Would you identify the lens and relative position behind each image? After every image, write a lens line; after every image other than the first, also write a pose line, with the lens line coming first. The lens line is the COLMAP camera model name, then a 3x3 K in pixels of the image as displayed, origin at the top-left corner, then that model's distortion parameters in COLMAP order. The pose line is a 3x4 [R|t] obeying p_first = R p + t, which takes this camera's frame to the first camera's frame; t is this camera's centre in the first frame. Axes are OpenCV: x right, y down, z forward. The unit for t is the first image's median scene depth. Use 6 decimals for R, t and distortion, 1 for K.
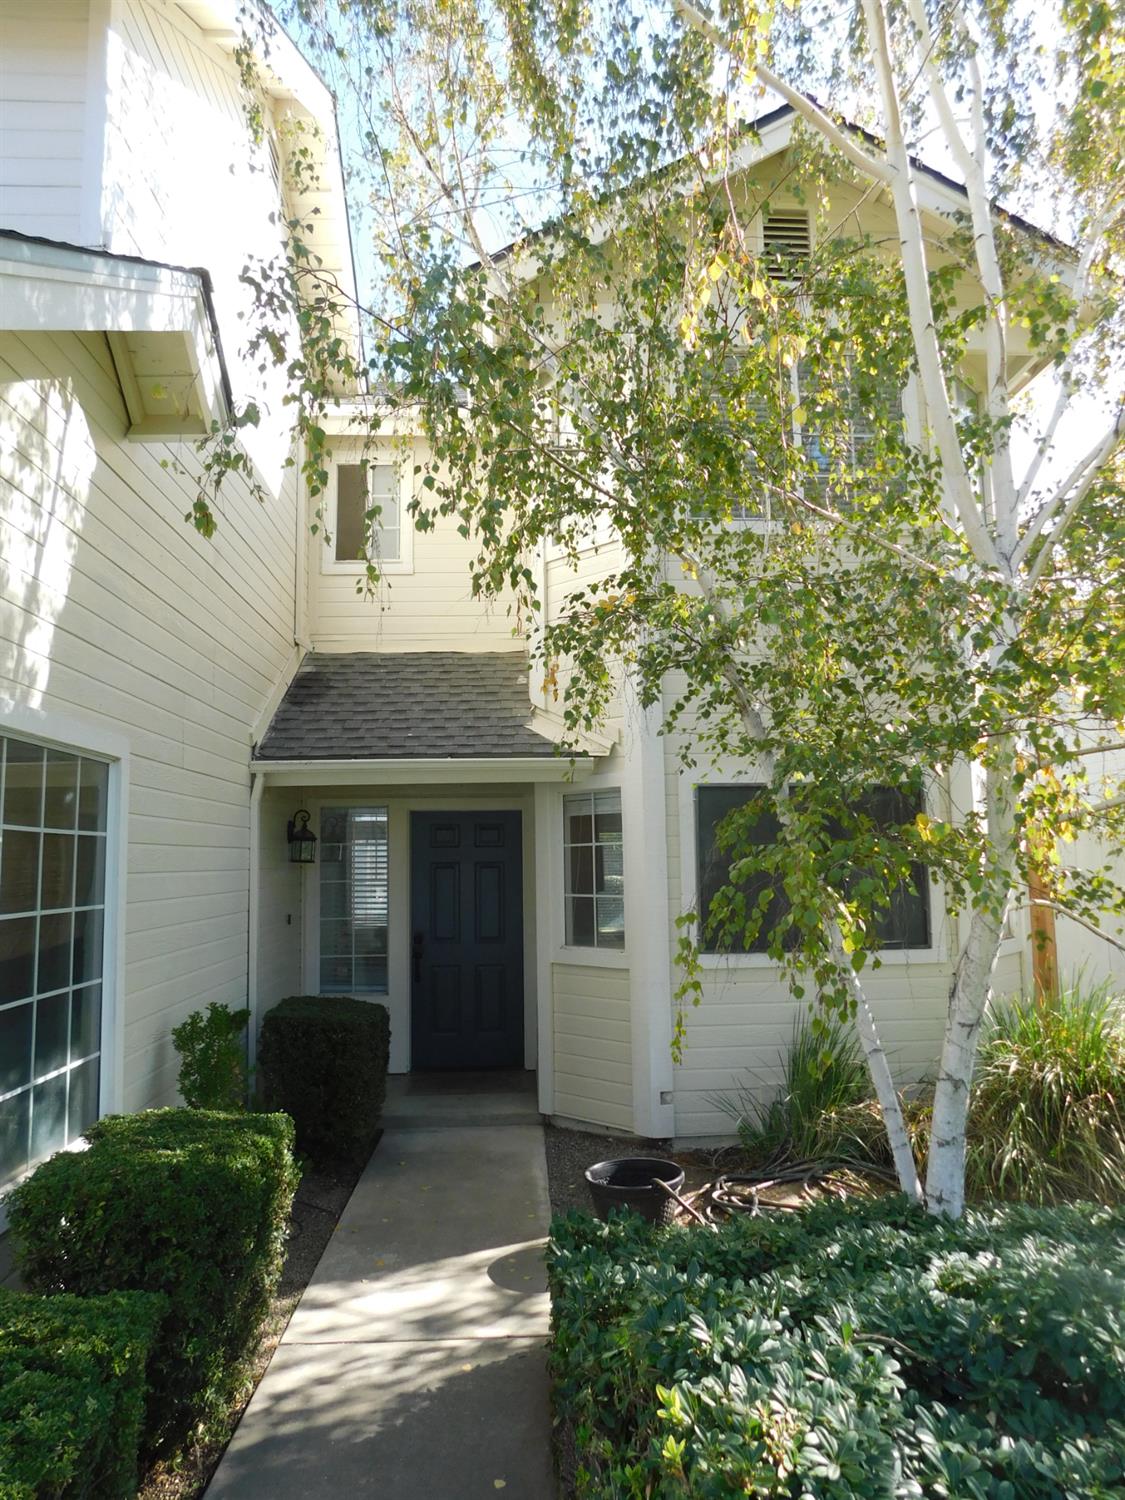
lens RADIAL K [[992.7, 0, 563.1], [0, 992.7, 749.2], [0, 0, 1]] dist [-0.064527, 0.054705]
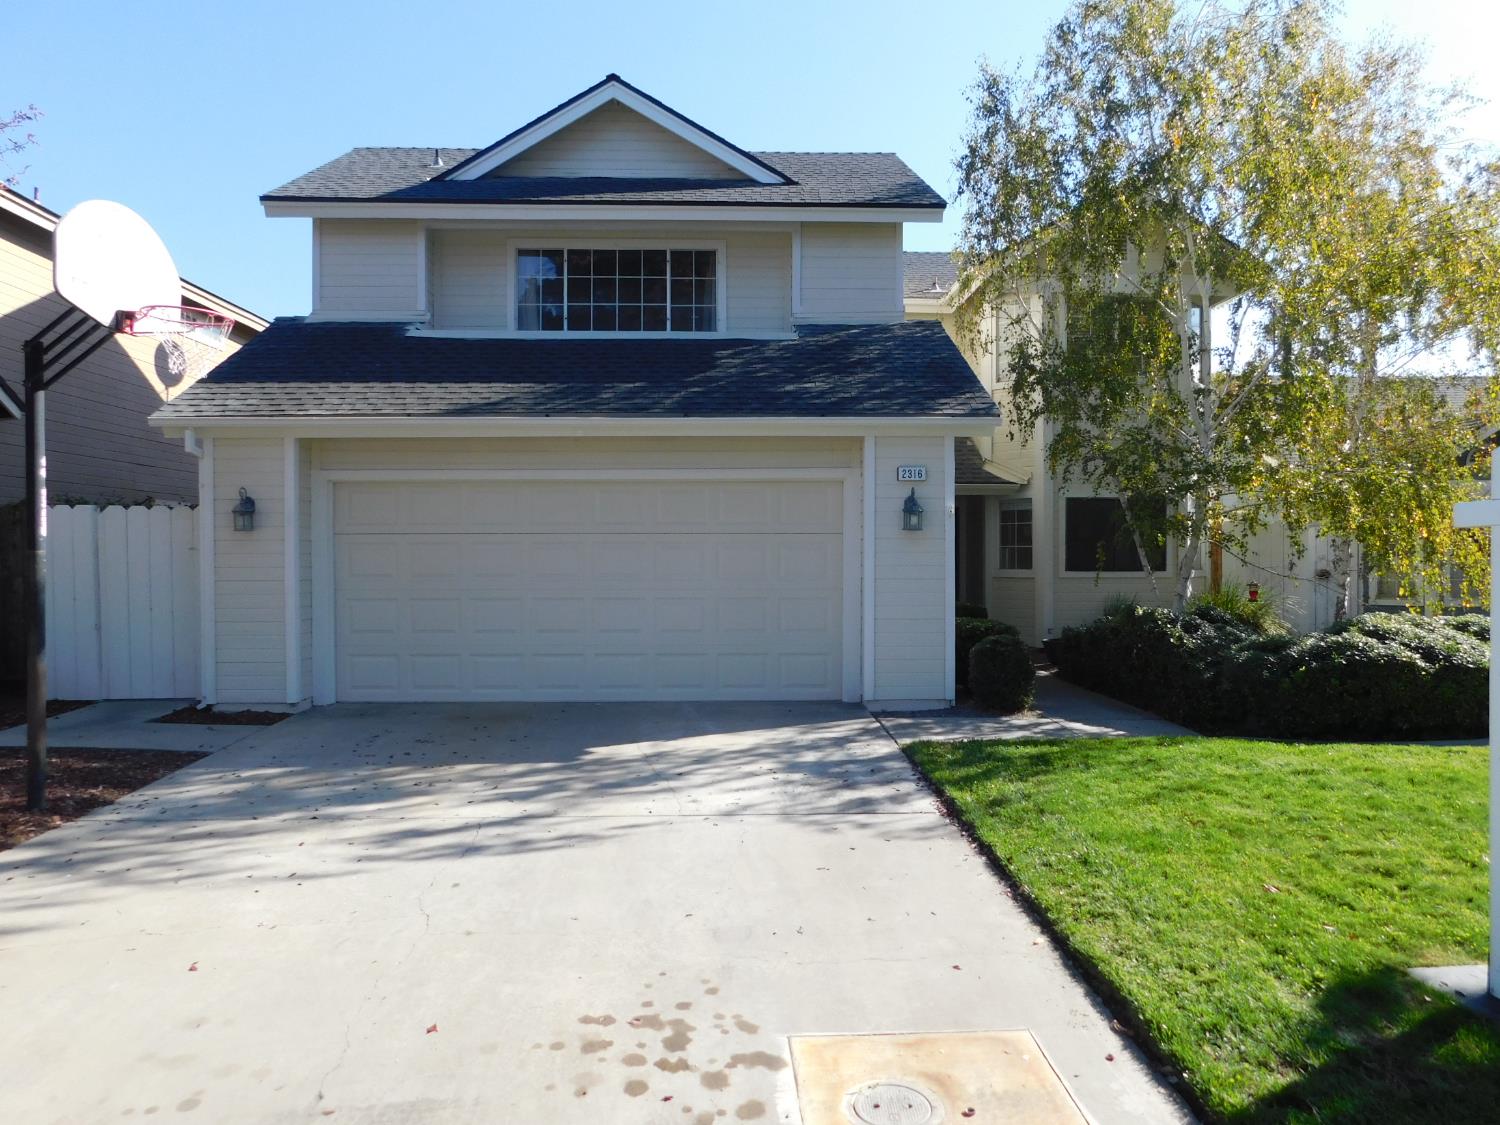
lens RADIAL K [[992.7, 0, 747.0], [0, 992.7, 559.9], [0, 0, 1]] dist [-0.064527, 0.054705]
pose [[0.999825, 0.014253, -0.012077, -0.820507], [-0.012736, 0.992984, 0.117557, -0.114839], [0.013668, -0.117382, 0.992993, -1.836810]]
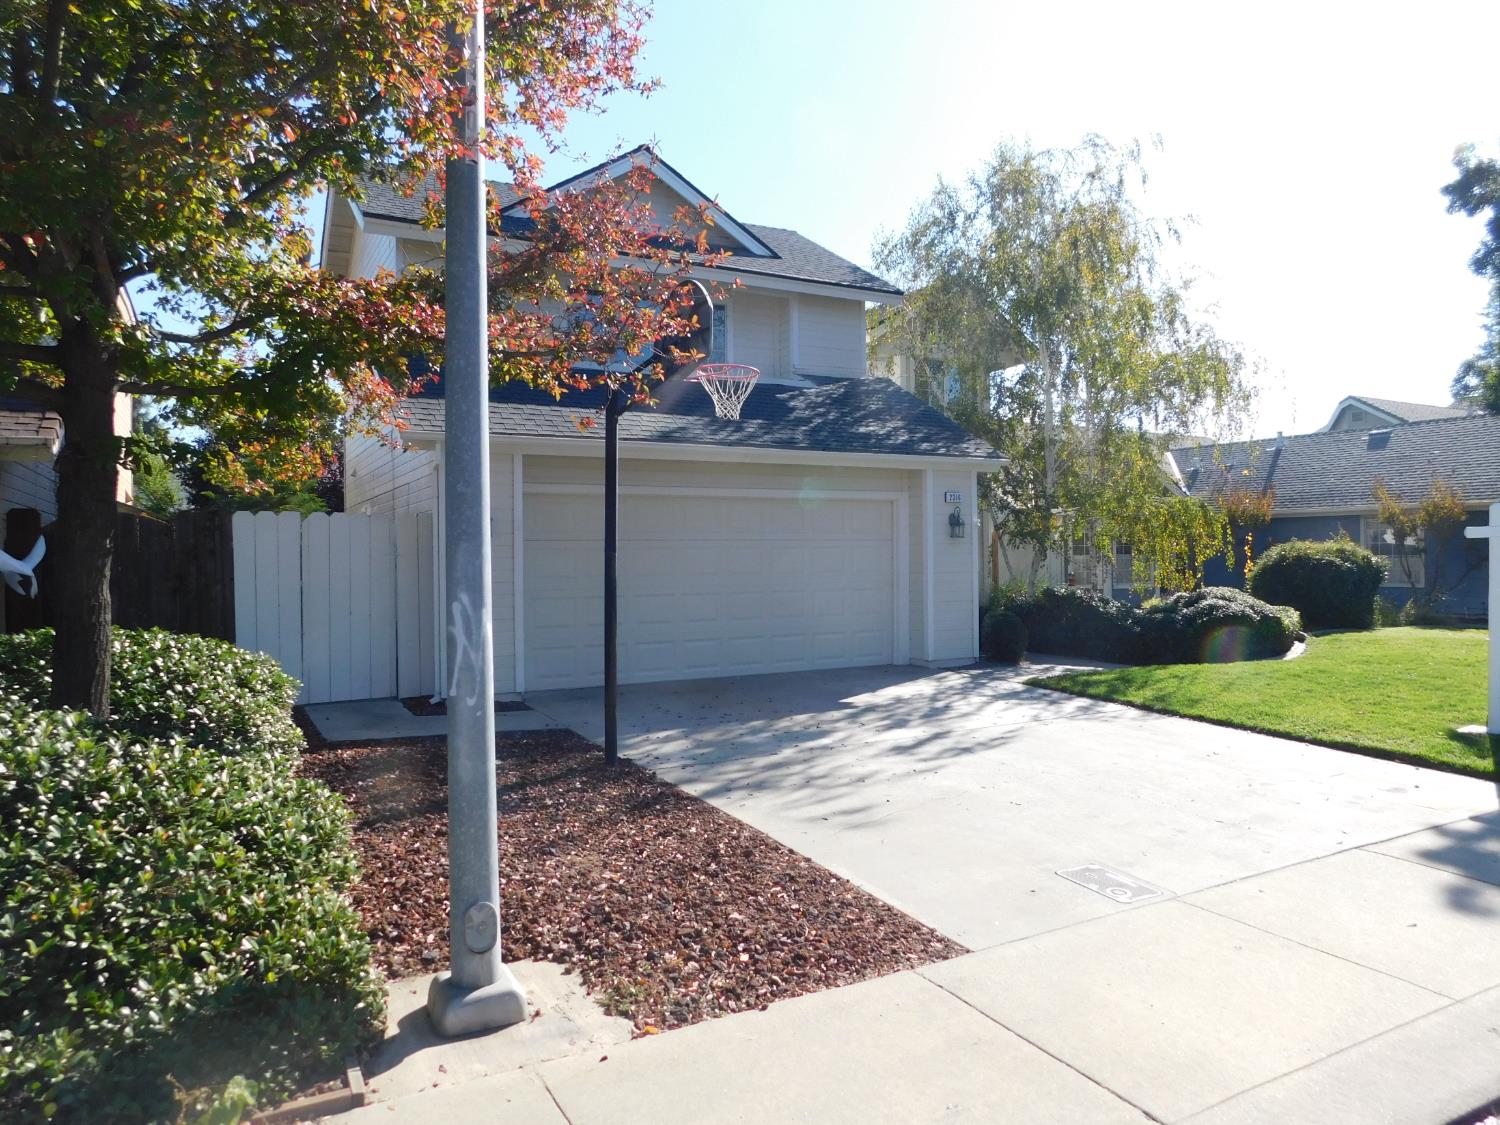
lens RADIAL K [[992.7, 0, 746.8], [0, 992.7, 560.7], [0, 0, 1]] dist [-0.064527, 0.054705]
pose [[0.898407, 0.005318, 0.439131, -2.356713], [-0.052077, 0.994161, 0.094504, -0.111924], [-0.436065, -0.107772, 0.893439, -2.105862]]
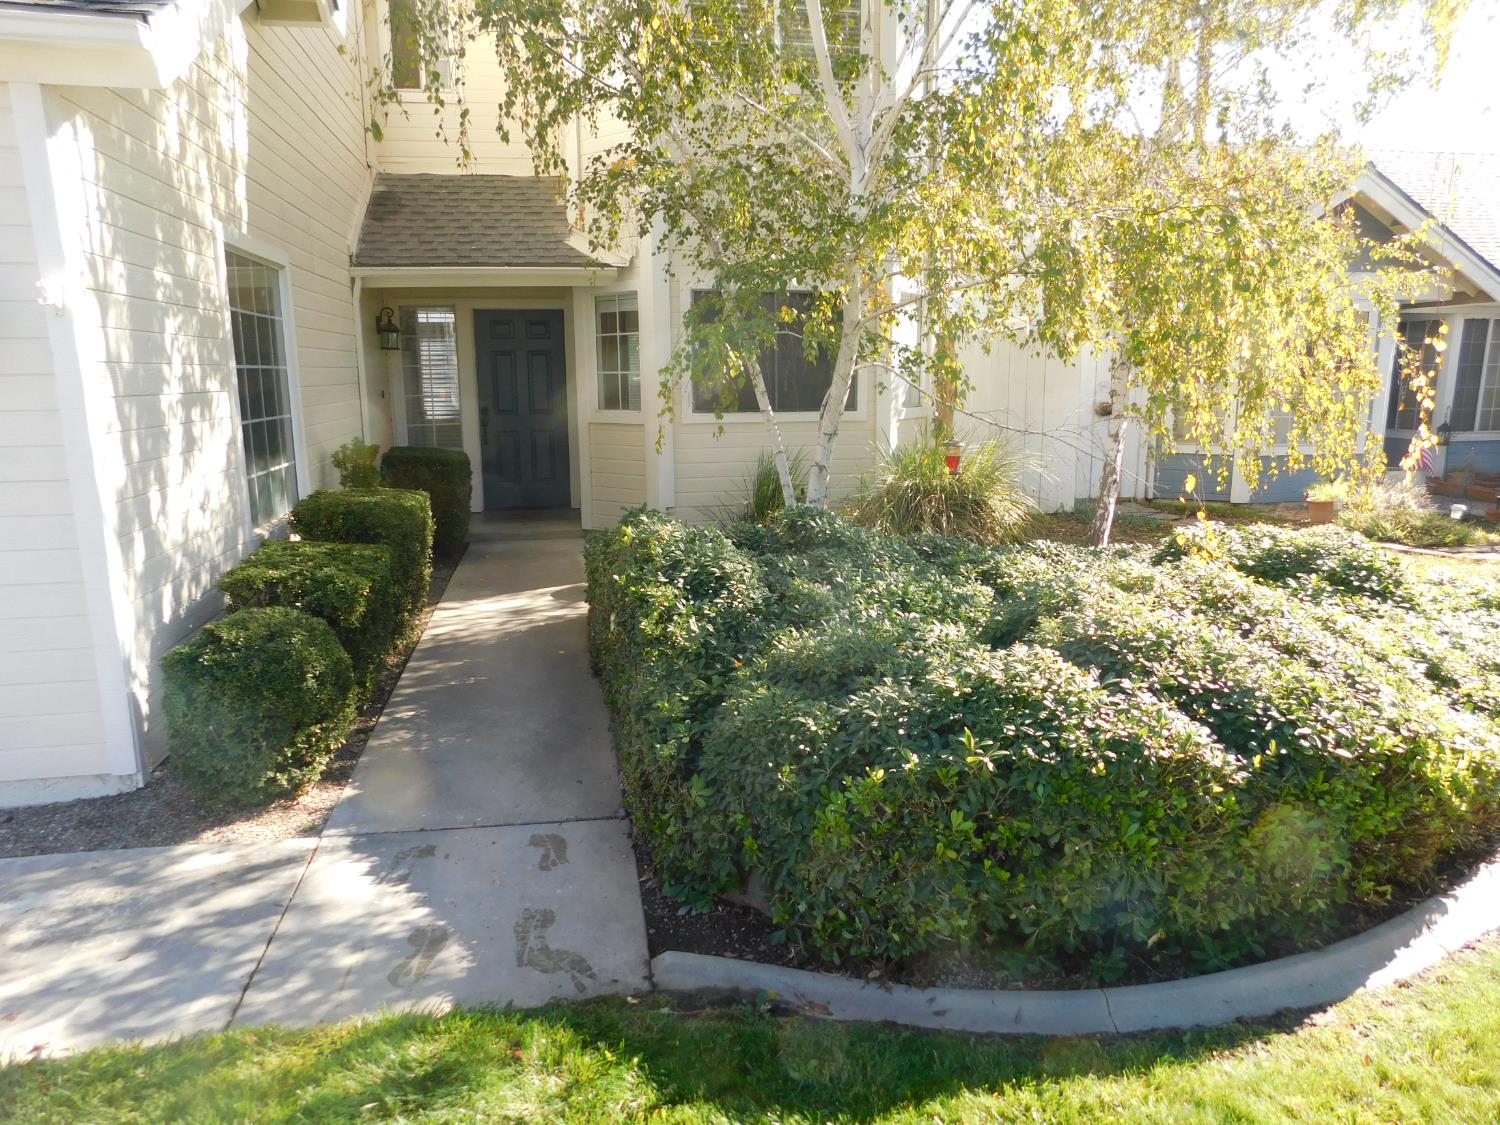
lens RADIAL K [[992.7, 0, 746.4], [0, 992.7, 548.6], [0, 0, 1]] dist [-0.064527, 0.054705]
pose [[0.990557, -0.018666, 0.135827, 0.023753], [-0.020915, 0.958521, 0.284253, -0.015668], [-0.135499, -0.284409, 0.949079, -0.579605]]
